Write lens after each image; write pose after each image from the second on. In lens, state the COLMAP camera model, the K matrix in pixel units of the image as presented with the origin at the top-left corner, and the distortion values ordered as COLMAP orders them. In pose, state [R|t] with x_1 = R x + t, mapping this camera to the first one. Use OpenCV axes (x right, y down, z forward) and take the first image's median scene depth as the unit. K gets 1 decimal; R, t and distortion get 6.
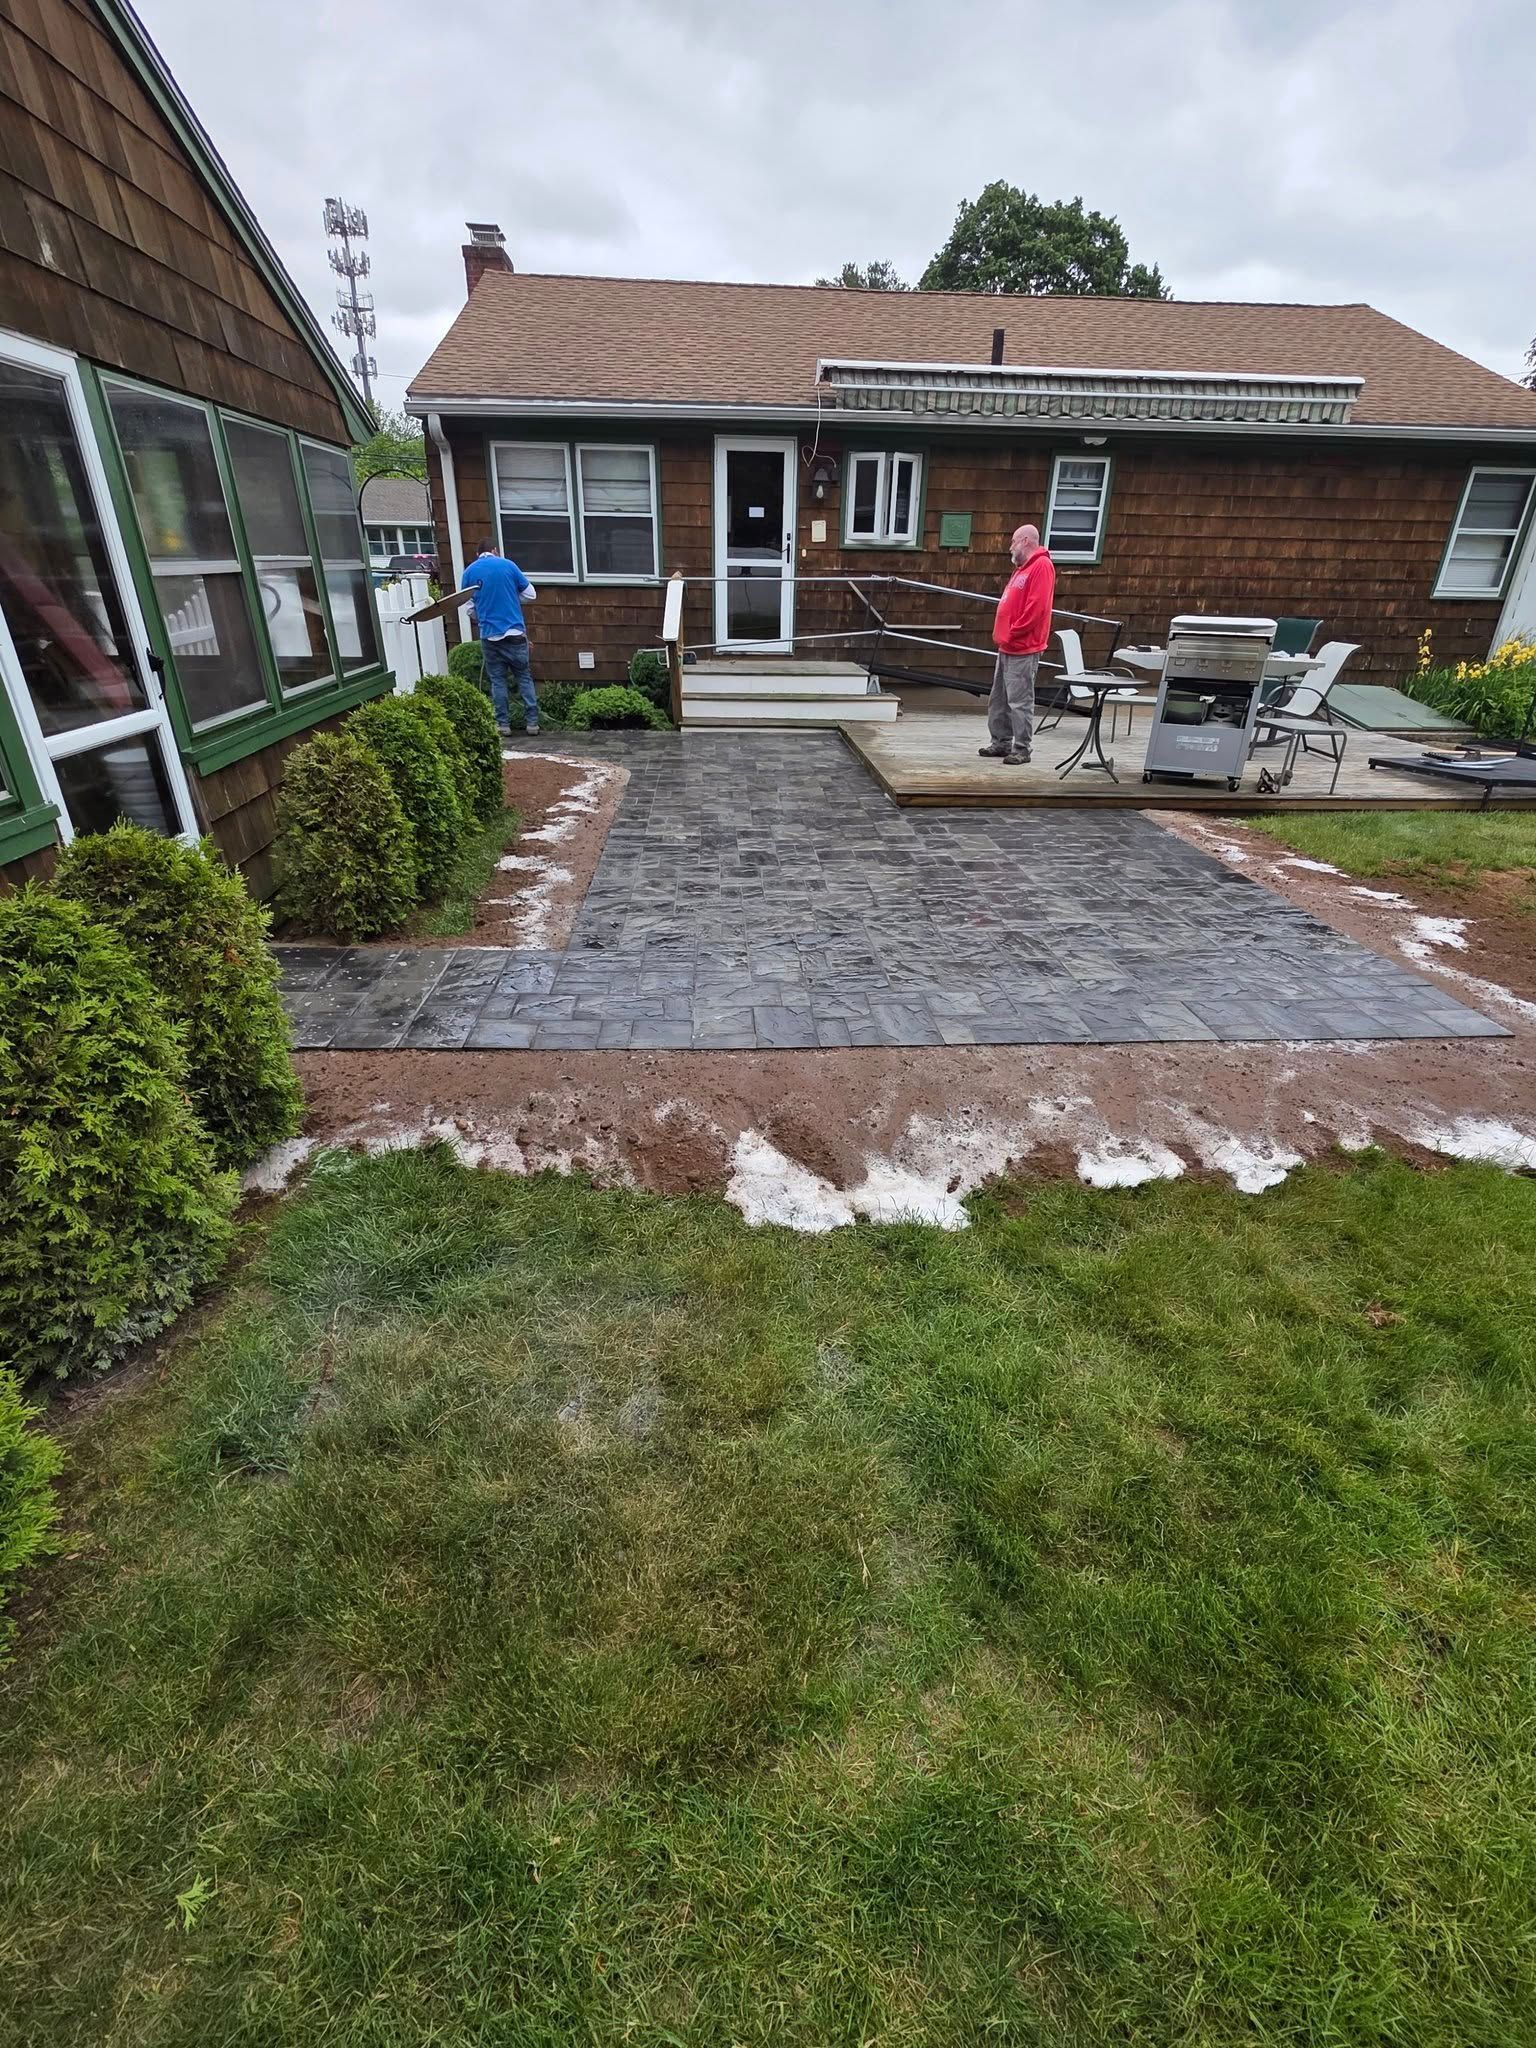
lens RADIAL K [[943.8, 0, 768.0], [0, 943.8, 1024.0], [0, 0, 1]] dist [0.013991, 0.000875]
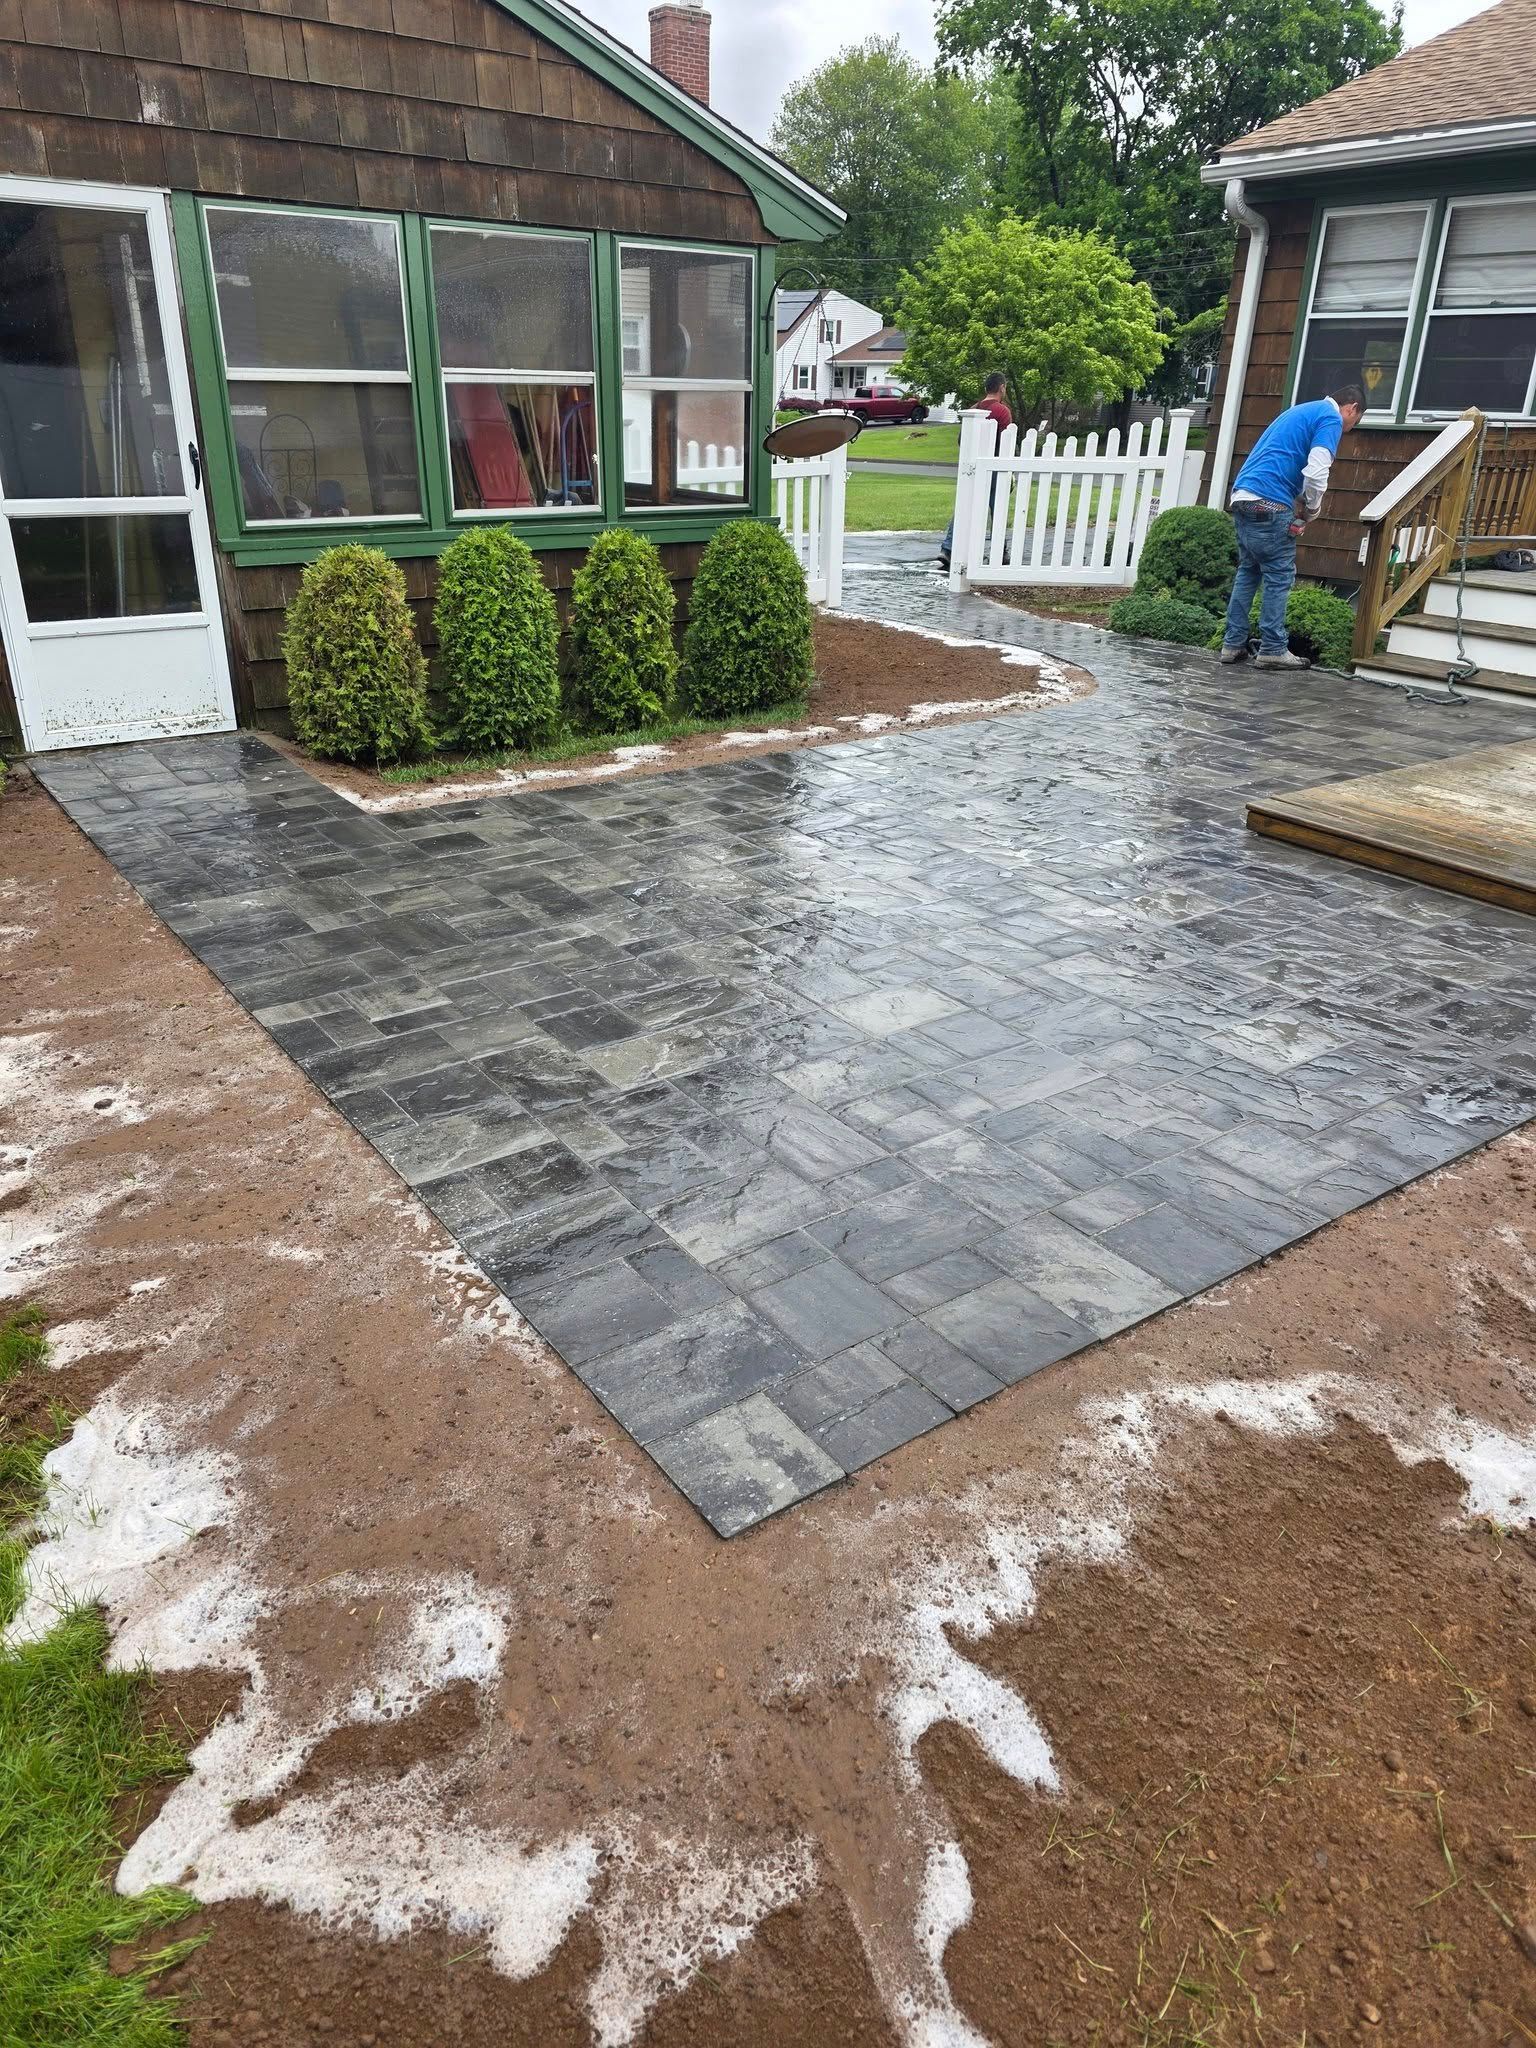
lens RADIAL K [[1365.0, 0, 768.0], [0, 1365.0, 1024.0], [0, 0, 1]] dist [0.073127, -0.060035]
pose [[0.523230, 0.349341, -0.777297, 0.973396], [-0.382727, 0.911283, 0.151929, -0.224545], [0.761413, 0.217999, 0.610514, 0.536022]]
